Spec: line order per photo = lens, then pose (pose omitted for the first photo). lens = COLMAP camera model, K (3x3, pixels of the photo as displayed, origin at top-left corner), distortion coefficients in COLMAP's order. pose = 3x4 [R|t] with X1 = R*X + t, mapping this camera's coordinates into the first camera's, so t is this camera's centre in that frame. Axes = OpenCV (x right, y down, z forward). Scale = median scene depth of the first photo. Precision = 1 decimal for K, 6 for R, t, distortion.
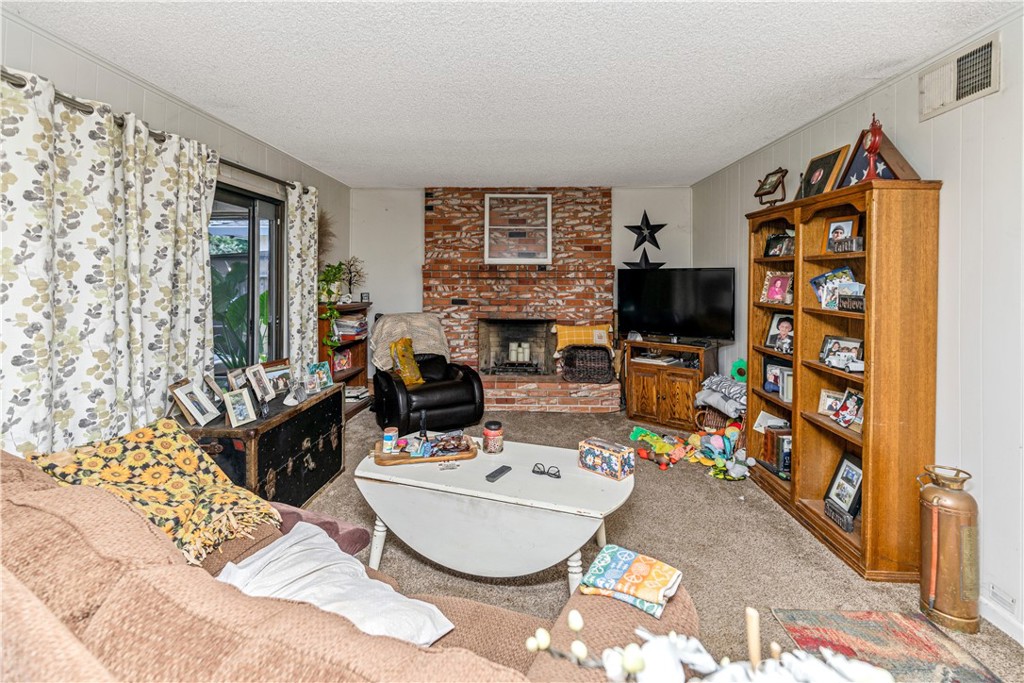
lens RADIAL K [[473.4, 0, 511.9], [0, 473.4, 376.6], [0, 0, 1]] dist [0.002226, 0.000357]
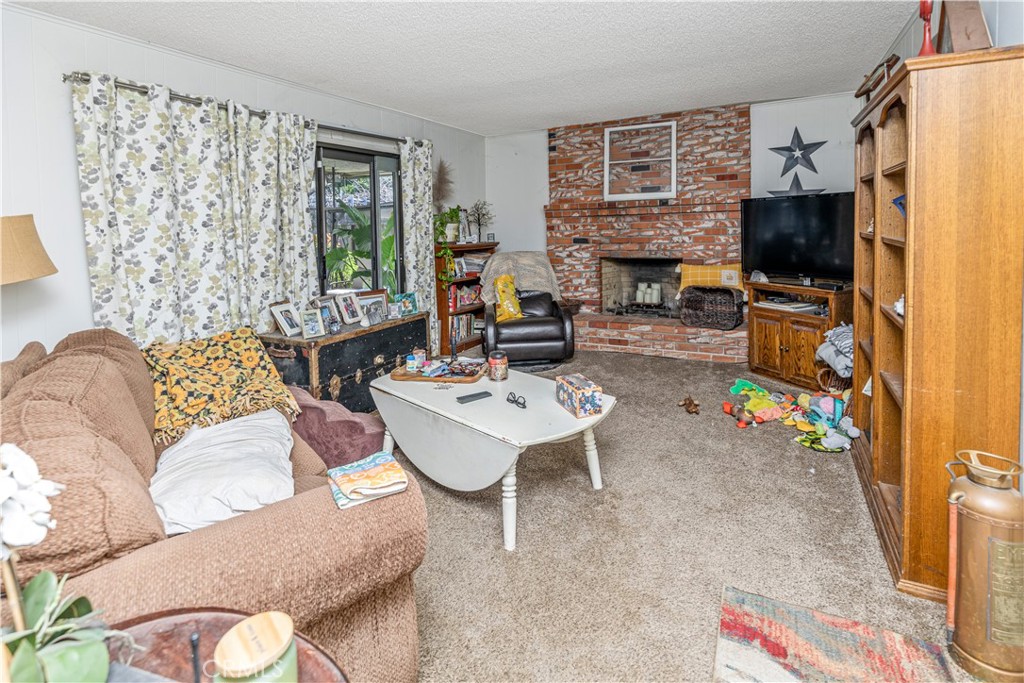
lens RADIAL K [[472.4, 0, 515.5], [0, 472.4, 335.8], [0, 0, 1]] dist [0.006202, -0.000841]
pose [[0.916975, 0.064143, -0.393754, 0.253601], [-0.050073, 0.997690, 0.045913, 0.006804], [0.395790, -0.022384, 0.918068, 0.031392]]
